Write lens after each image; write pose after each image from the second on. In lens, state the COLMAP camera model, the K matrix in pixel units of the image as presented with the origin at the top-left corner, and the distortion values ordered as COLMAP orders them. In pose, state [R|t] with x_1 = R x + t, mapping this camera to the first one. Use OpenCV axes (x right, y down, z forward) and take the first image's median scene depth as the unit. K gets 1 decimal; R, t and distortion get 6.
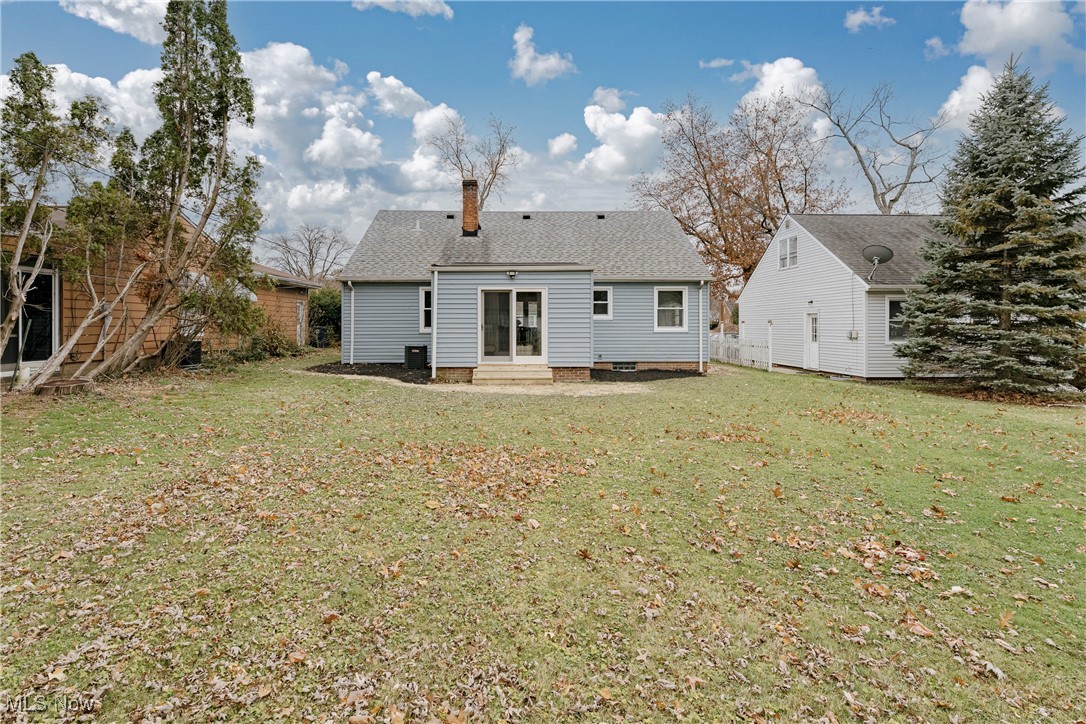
lens RADIAL K [[542.1, 0, 519.5], [0, 542.1, 326.1], [0, 0, 1]] dist [0.004264, 0.000416]
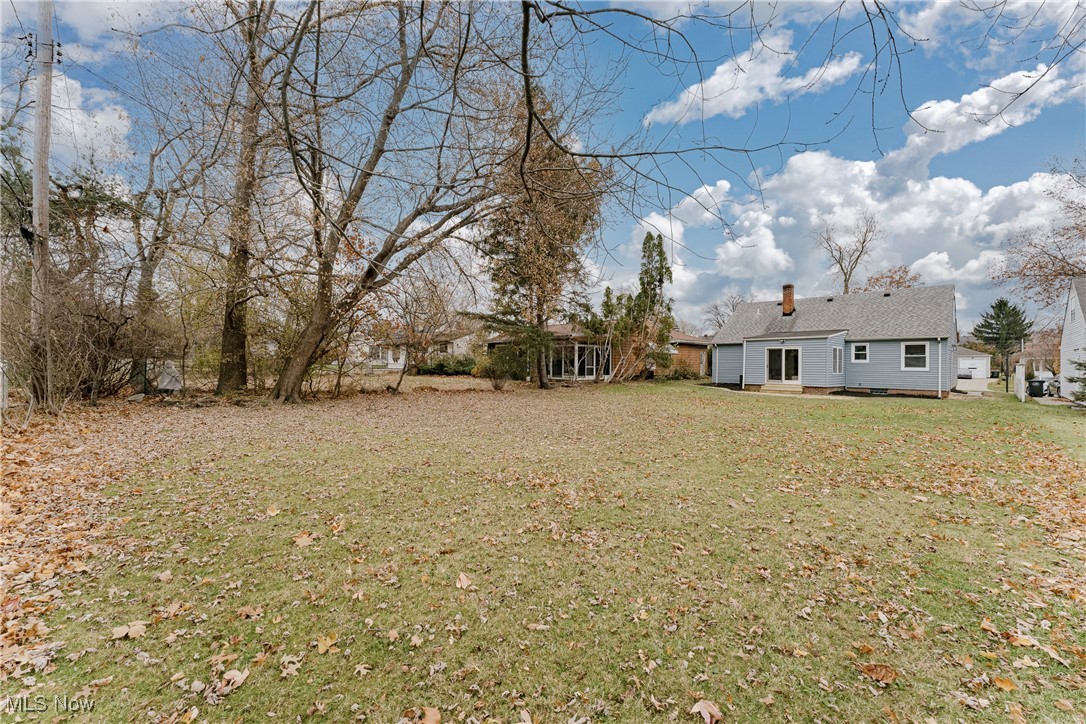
lens RADIAL K [[425.1, 0, 540.0], [0, 425.1, 361.4], [0, 0, 1]] dist [0.000837, 0.000021]
pose [[0.682834, 0.003176, -0.730567, 0.533058], [-0.008739, 0.999955, -0.003820, -0.002619], [0.730521, 0.008993, 0.682831, -0.788184]]
